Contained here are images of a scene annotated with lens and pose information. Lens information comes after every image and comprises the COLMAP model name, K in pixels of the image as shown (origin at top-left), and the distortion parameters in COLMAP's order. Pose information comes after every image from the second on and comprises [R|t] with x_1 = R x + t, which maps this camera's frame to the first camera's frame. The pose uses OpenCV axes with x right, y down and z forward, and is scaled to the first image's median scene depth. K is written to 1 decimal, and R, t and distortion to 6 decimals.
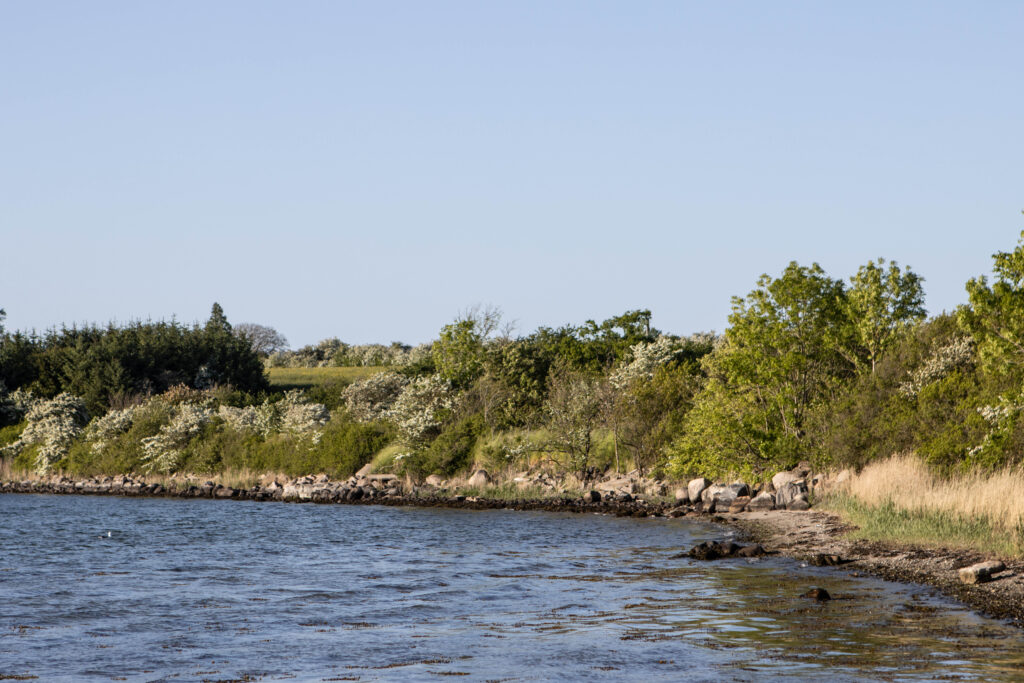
lens RADIAL K [[3320.9, 0, 512.0], [0, 3320.9, 340.9], [0, 0, 1]] dist [0.253548, 0.000000]
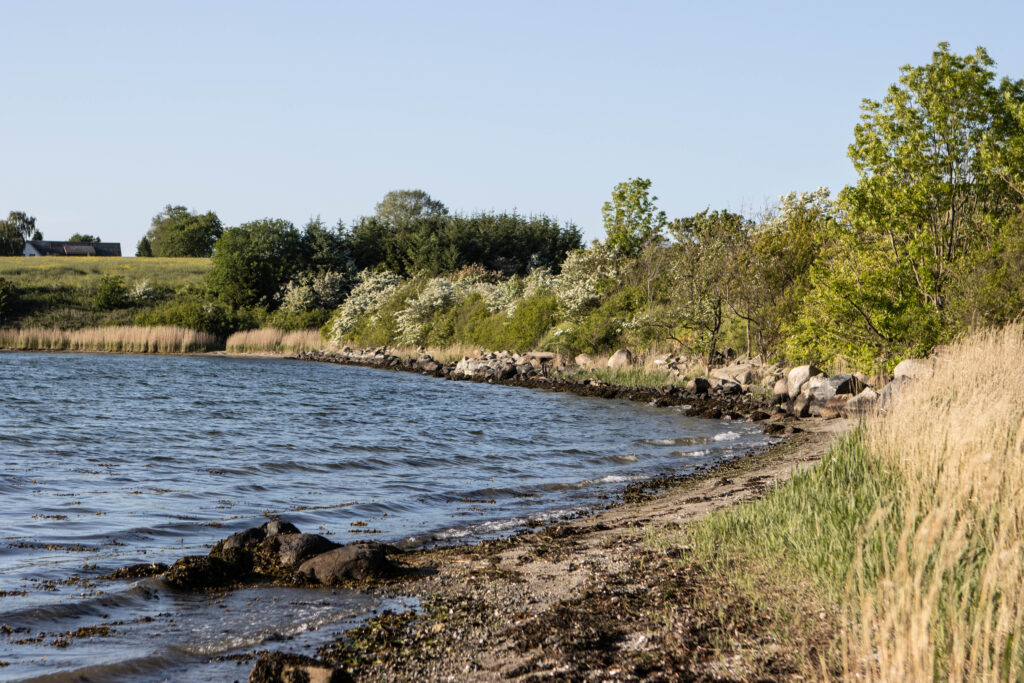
lens RADIAL K [[2578.1, 0, 512.0], [0, 2578.1, 342.2], [0, 0, 1]] dist [0.153995, 0.000000]
pose [[0.988381, 0.037870, -0.147203, 0.041285], [-0.033008, 0.998830, 0.035336, 0.010719], [0.148369, -0.030066, 0.988475, 0.252256]]
